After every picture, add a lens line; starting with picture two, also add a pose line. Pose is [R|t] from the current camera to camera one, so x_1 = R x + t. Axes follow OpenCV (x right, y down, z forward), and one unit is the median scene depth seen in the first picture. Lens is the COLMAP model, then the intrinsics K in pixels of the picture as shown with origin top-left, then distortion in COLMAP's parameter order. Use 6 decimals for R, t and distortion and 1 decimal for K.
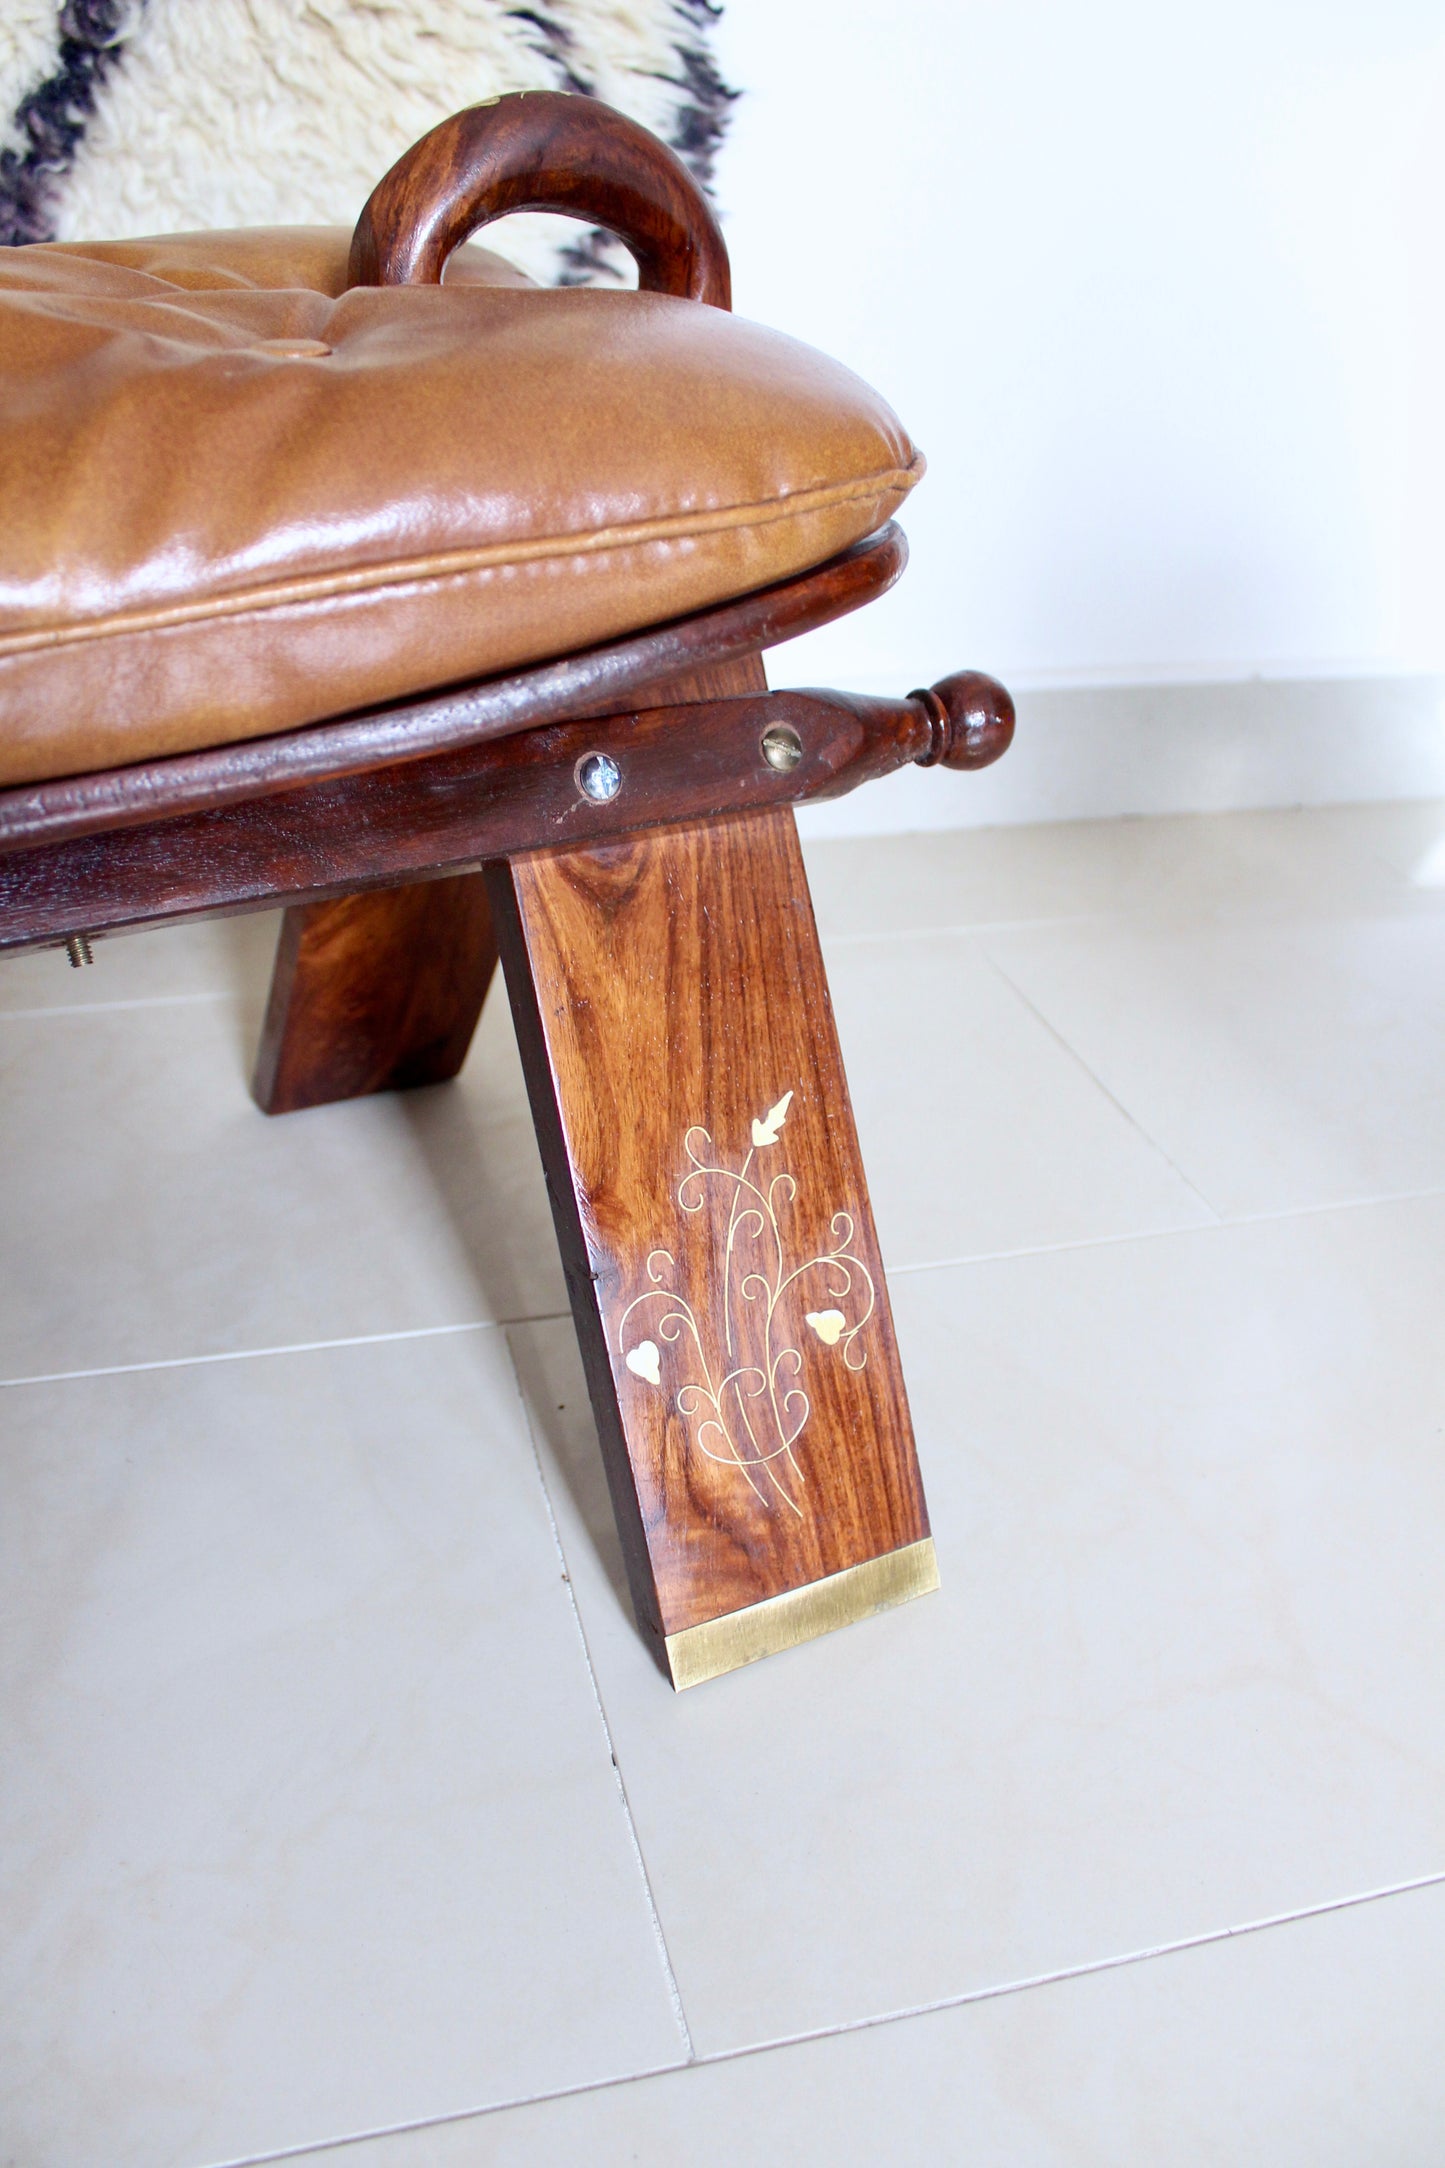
lens RADIAL K [[1797.9, 0, 718.5], [0, 1797.9, 1079.7], [0, 0, 1]] dist [-0.170328, 0.140876]
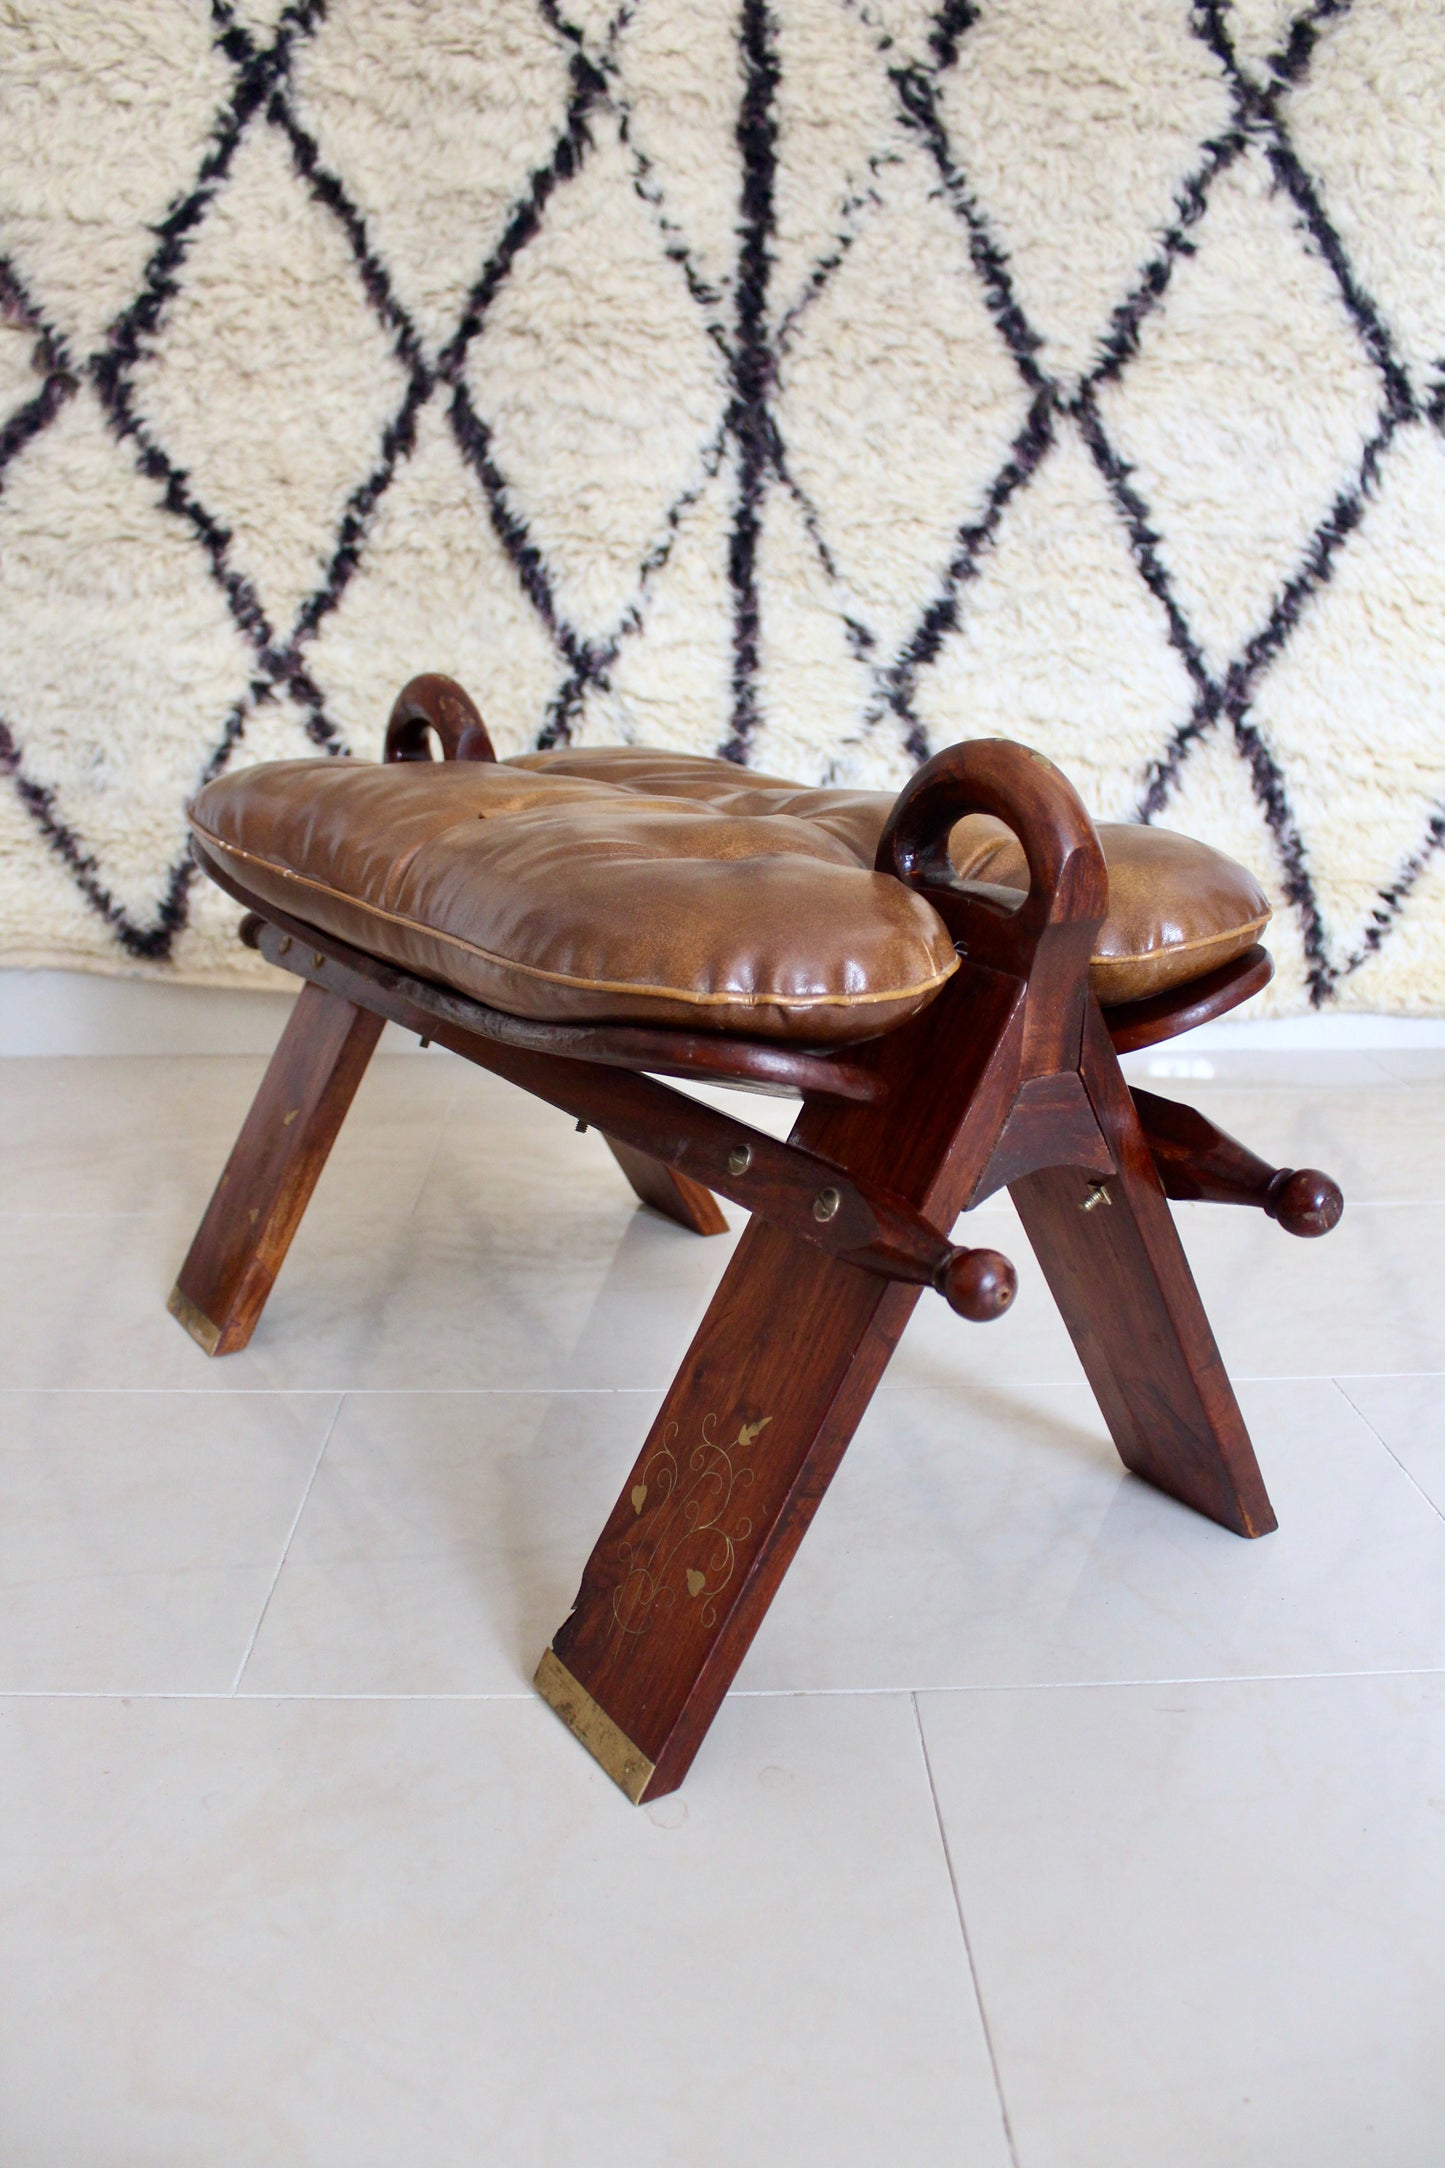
lens RADIAL K [[1797.9, 0, 710.5], [0, 1797.9, 1084.7], [0, 0, 1]] dist [-0.170328, 0.140876]
pose [[0.976311, 0.039609, -0.212717, -0.840796], [-0.084647, 0.974669, -0.207014, 0.647325], [0.199129, 0.220115, 0.954933, -1.516553]]
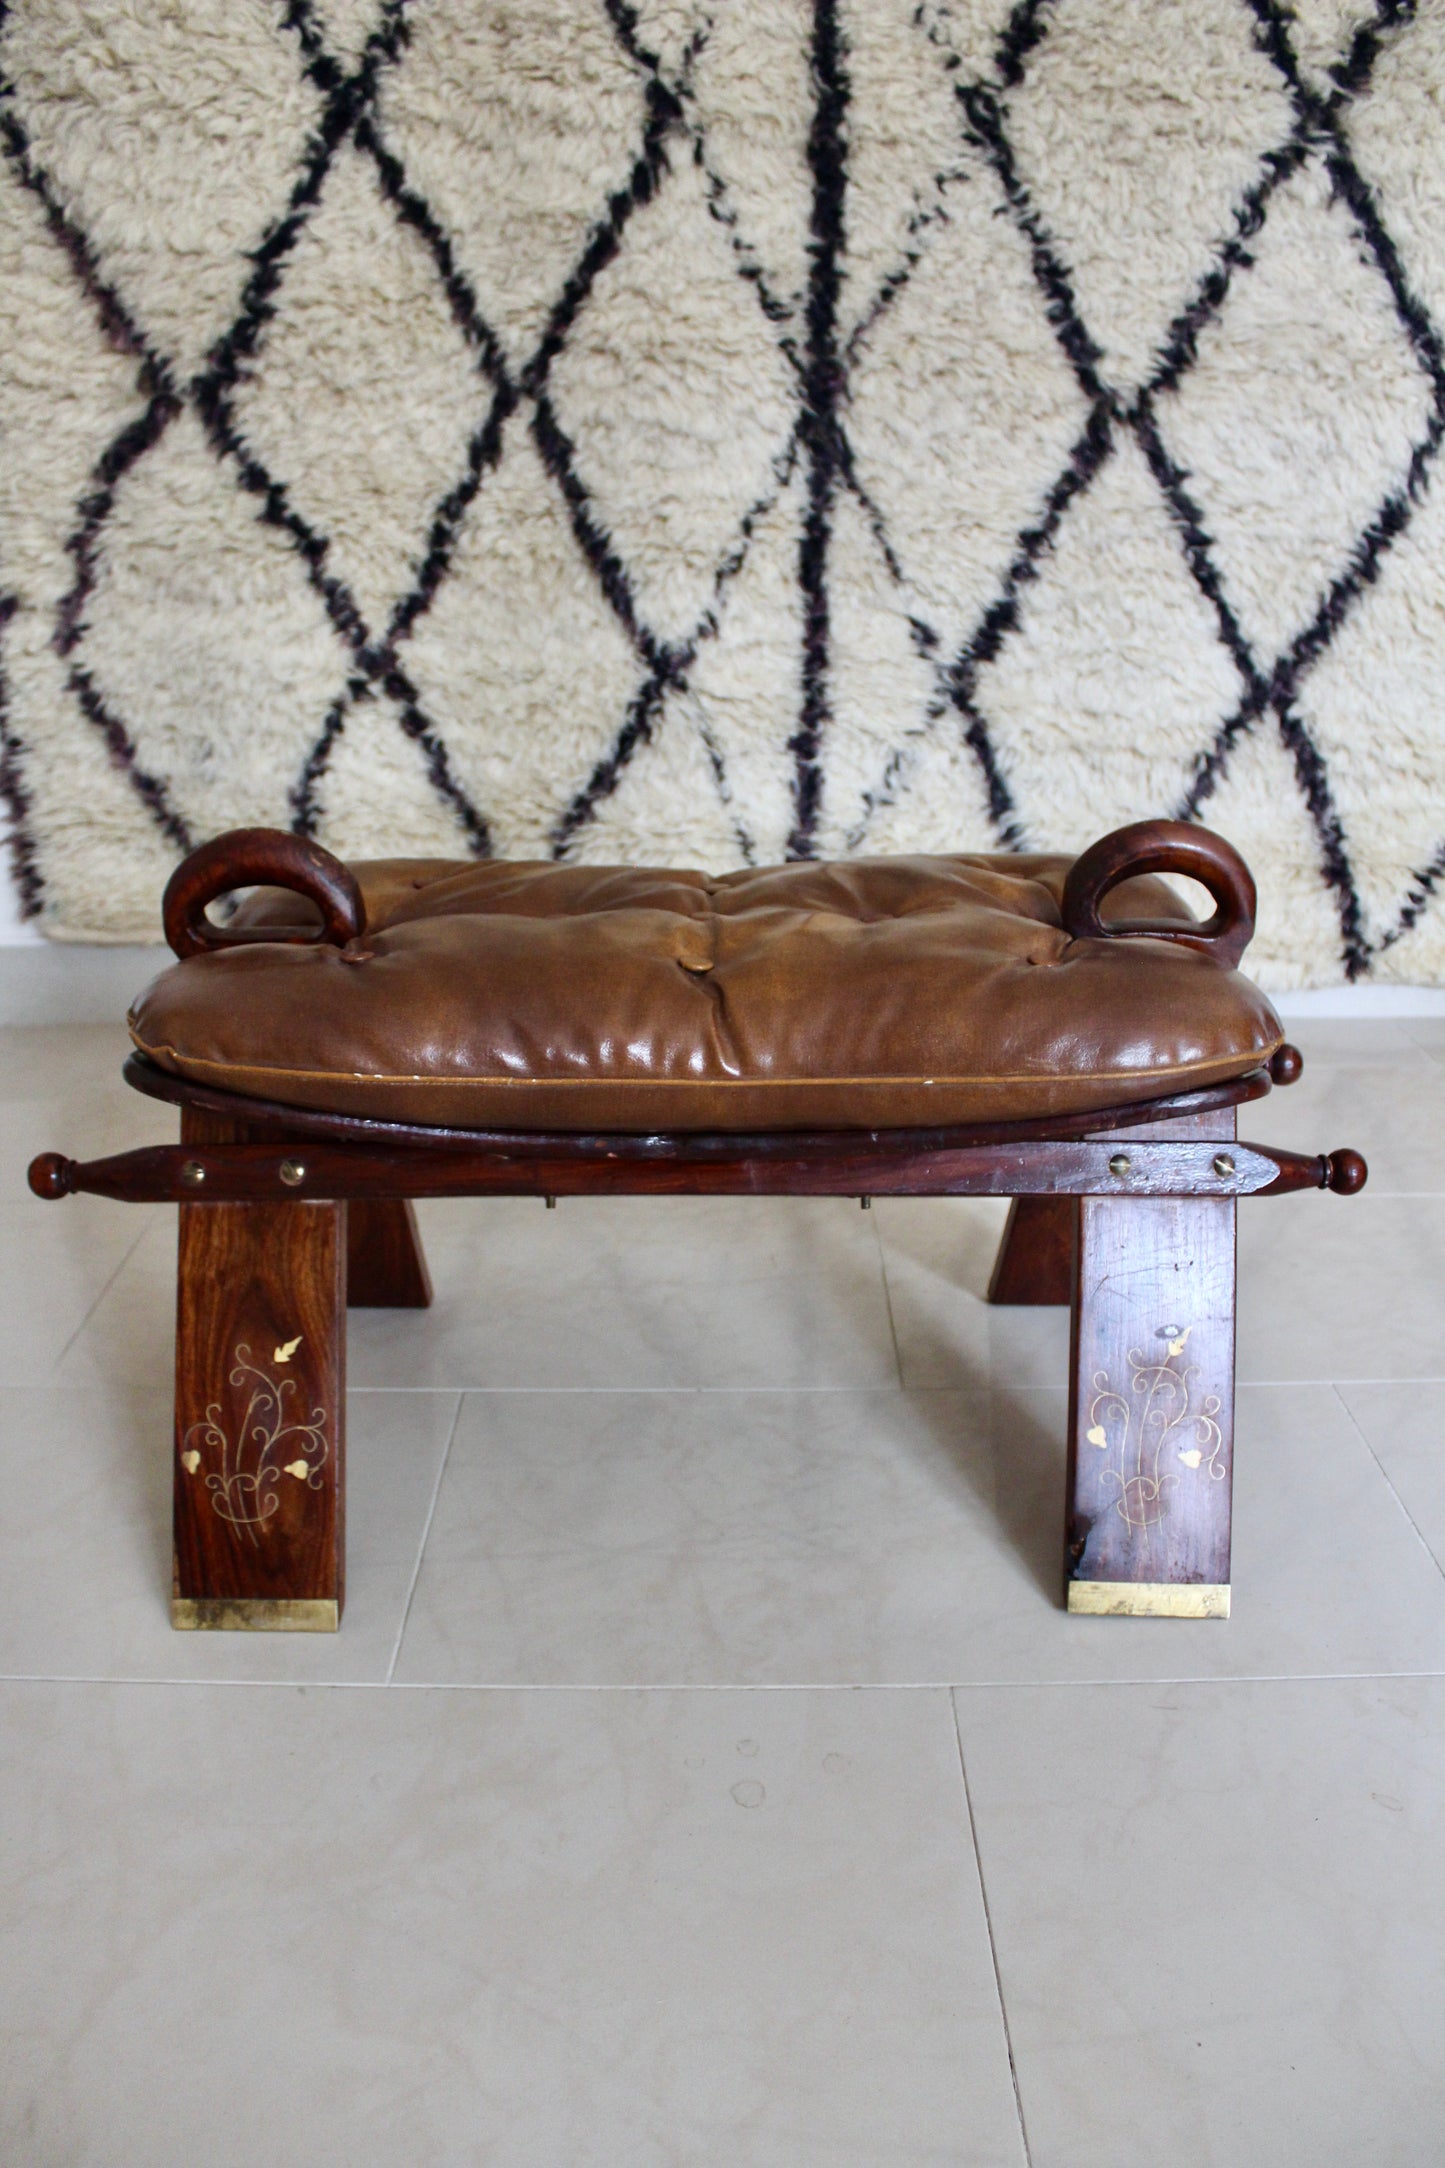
lens RADIAL K [[1797.9, 0, 710.1], [0, 1797.9, 1090.5], [0, 0, 1]] dist [-0.170328, 0.140876]
pose [[0.967824, 0.063500, -0.243484, -0.809559], [-0.092340, 0.989753, -0.108918, 0.439572], [0.234073, 0.127897, 0.963770, -1.804437]]
